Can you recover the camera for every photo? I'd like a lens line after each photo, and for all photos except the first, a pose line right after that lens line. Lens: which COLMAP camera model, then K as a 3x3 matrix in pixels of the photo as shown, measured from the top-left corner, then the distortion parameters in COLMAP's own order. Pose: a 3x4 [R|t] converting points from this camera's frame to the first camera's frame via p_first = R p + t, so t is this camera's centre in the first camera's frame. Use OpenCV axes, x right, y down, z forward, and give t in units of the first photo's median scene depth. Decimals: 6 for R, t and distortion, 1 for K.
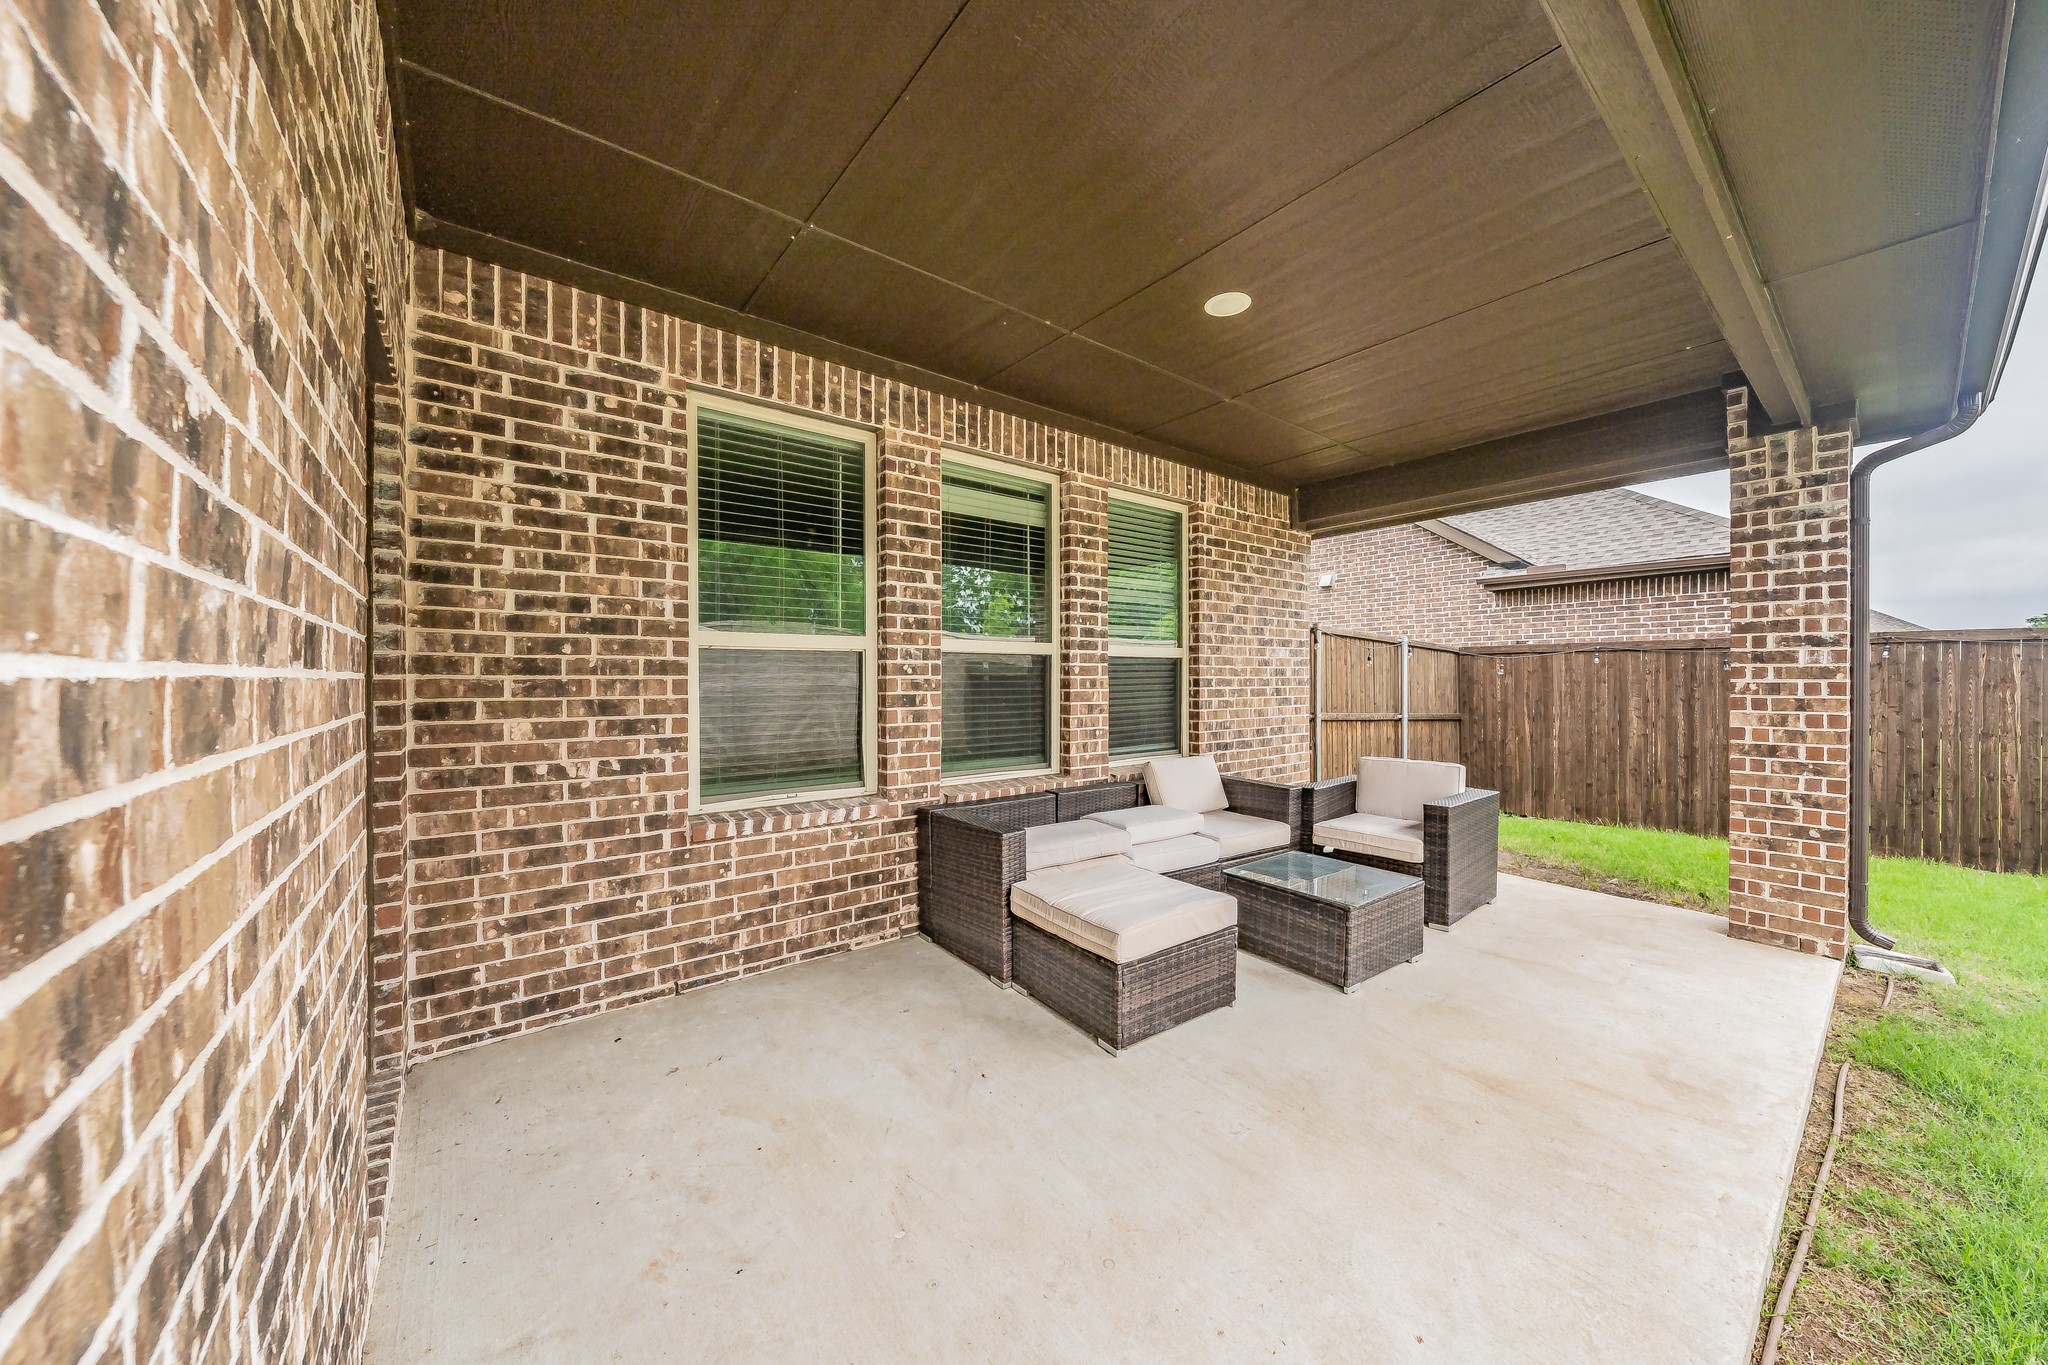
lens RADIAL K [[719.8, 0, 1019.4], [0, 719.8, 682.3], [0, 0, 1]] dist [-0.000996, -0.000050]
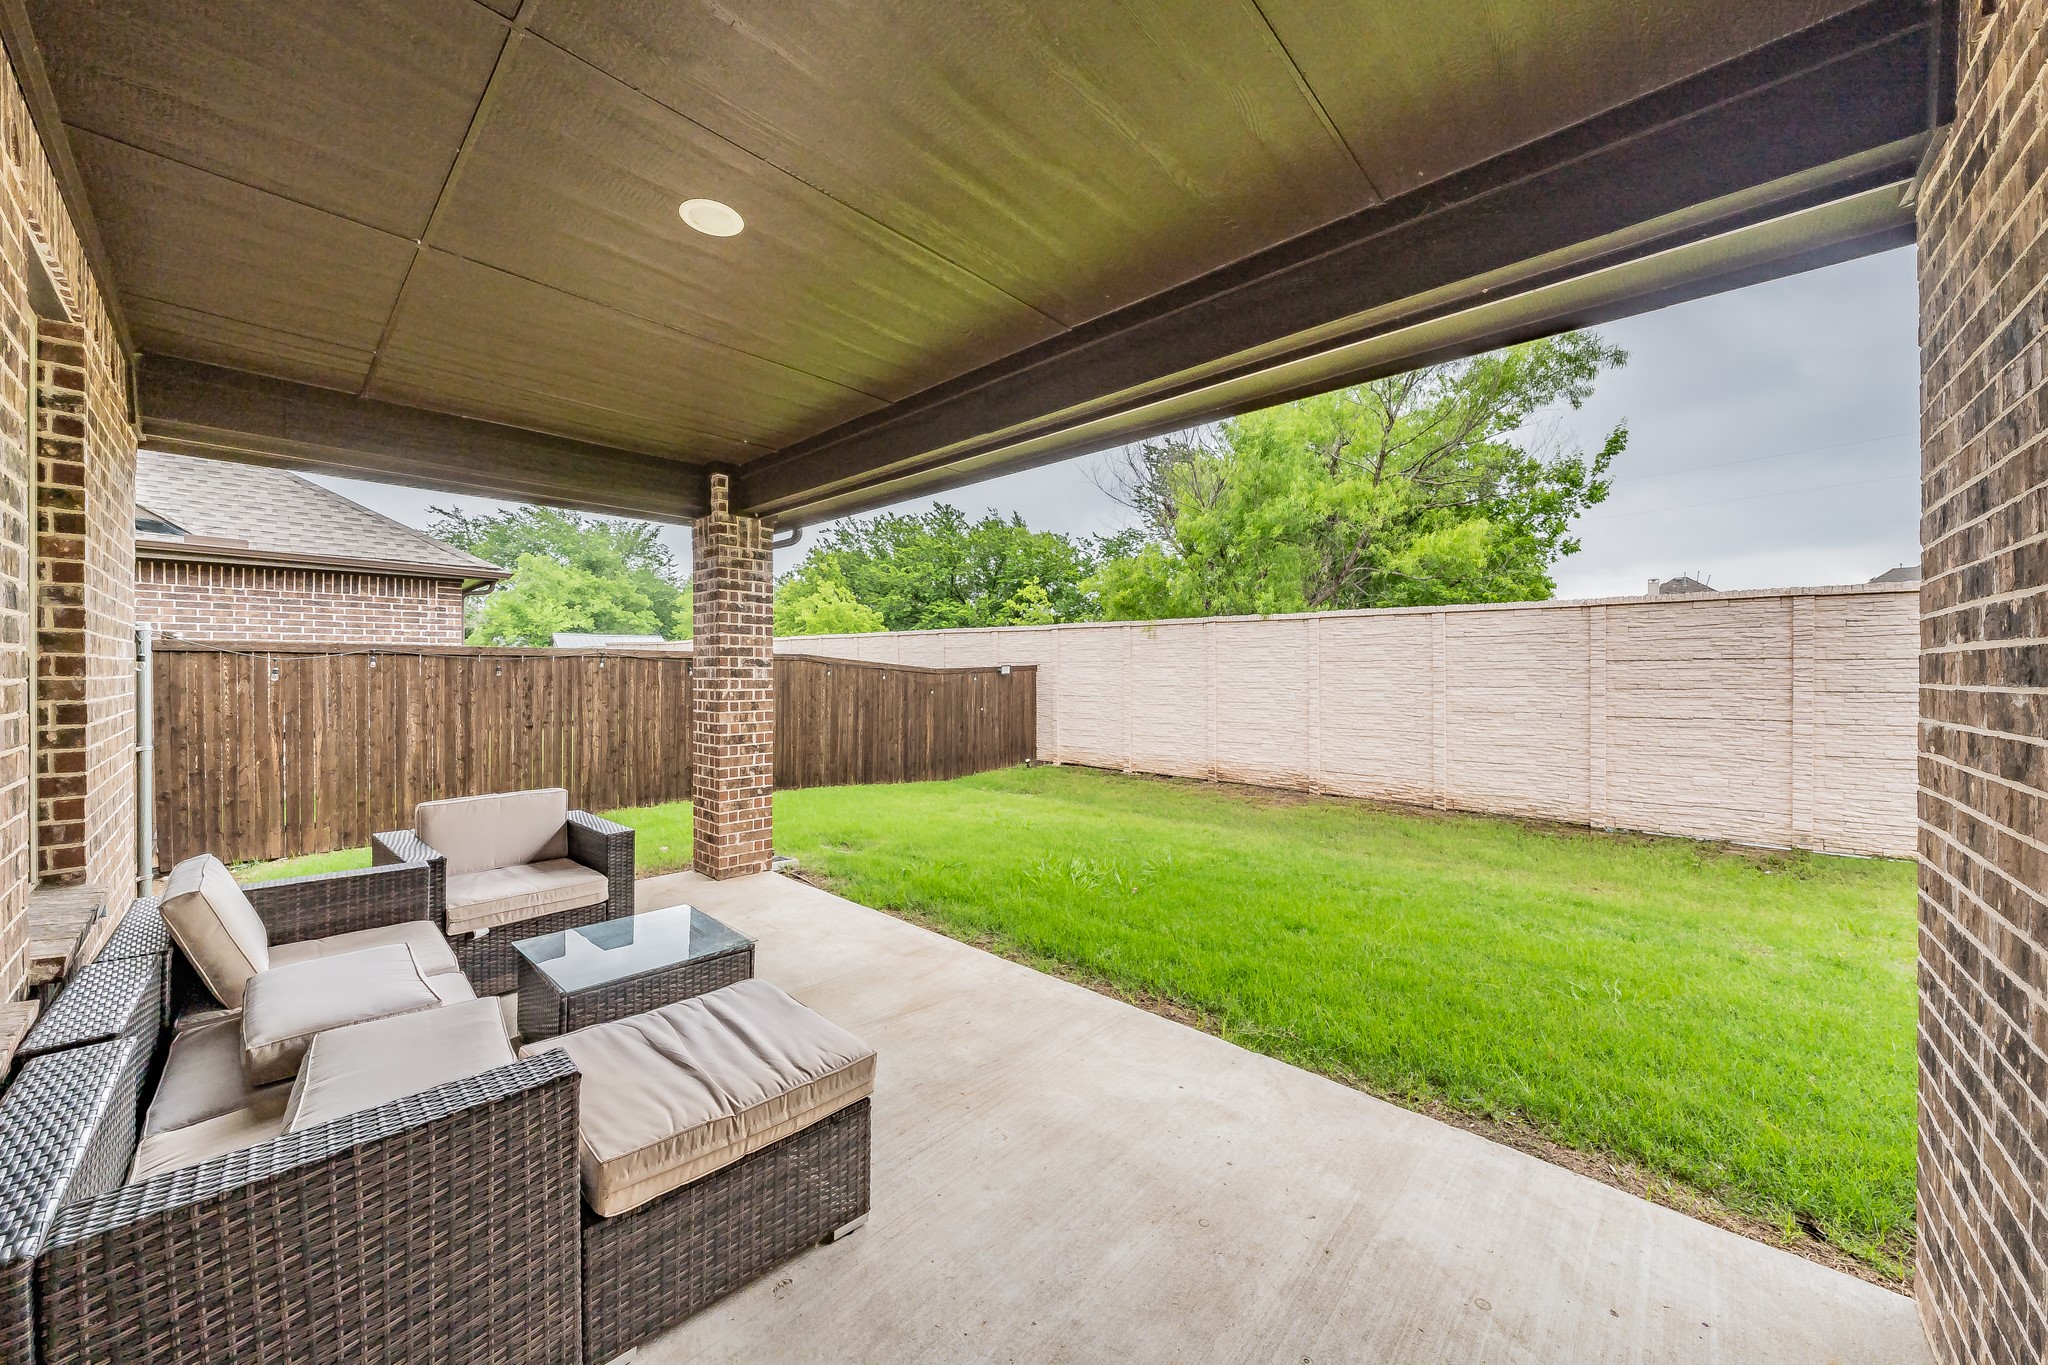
lens RADIAL K [[707.0, 0, 1034.1], [0, 707.0, 677.2], [0, 0, 1]] dist [-0.001376, -0.000051]
pose [[-0.169788, -0.005586, 0.985465, -0.230829], [0.003464, 0.999974, 0.006265, -0.018257], [-0.985474, 0.004477, -0.169765, 0.357766]]
